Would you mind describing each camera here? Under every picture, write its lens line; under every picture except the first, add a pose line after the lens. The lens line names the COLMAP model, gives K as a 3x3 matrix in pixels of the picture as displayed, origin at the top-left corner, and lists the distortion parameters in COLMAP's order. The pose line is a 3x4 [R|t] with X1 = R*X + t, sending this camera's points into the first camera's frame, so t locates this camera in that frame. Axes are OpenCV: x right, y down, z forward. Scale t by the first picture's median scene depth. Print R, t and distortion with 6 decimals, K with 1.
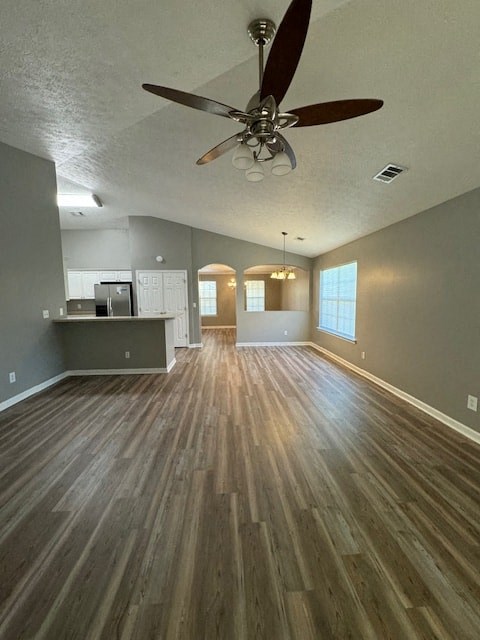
lens RADIAL K [[254.6, 0, 239.6], [0, 254.6, 319.5], [0, 0, 1]] dist [0.000864, 0.000058]
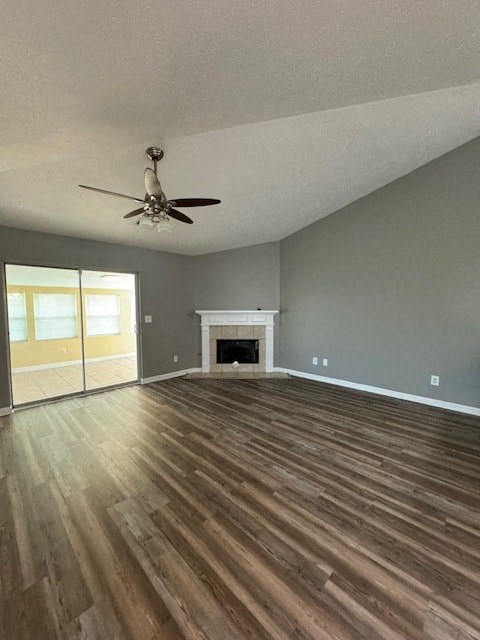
lens RADIAL K [[254.6, 0, 237.9], [0, 254.6, 320.4], [0, 0, 1]] dist [0.000864, 0.000058]
pose [[-0.742061, 0.054213, -0.668137, 0.432363], [-0.056669, 0.988083, 0.143113, -0.133519], [0.667933, 0.144061, -0.730145, 1.364324]]
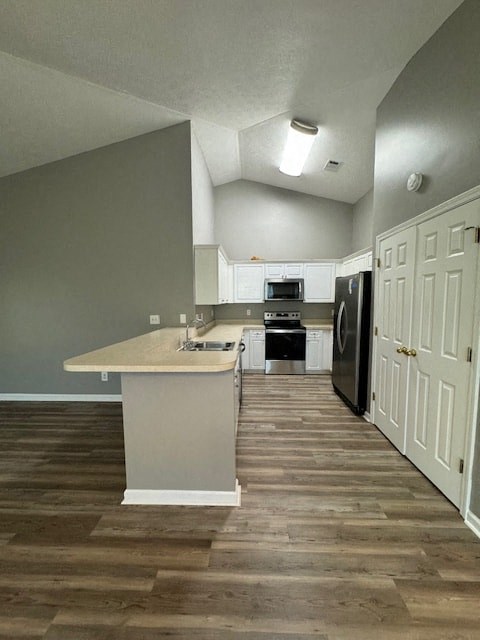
lens RADIAL K [[254.6, 0, 240.7], [0, 254.6, 319.1], [0, 0, 1]] dist [0.000864, 0.000058]
pose [[-0.093315, 0.088903, -0.991660, 0.083899], [-0.095286, 0.990636, 0.097777, -0.184231], [0.991066, 0.103616, -0.083970, 1.858068]]
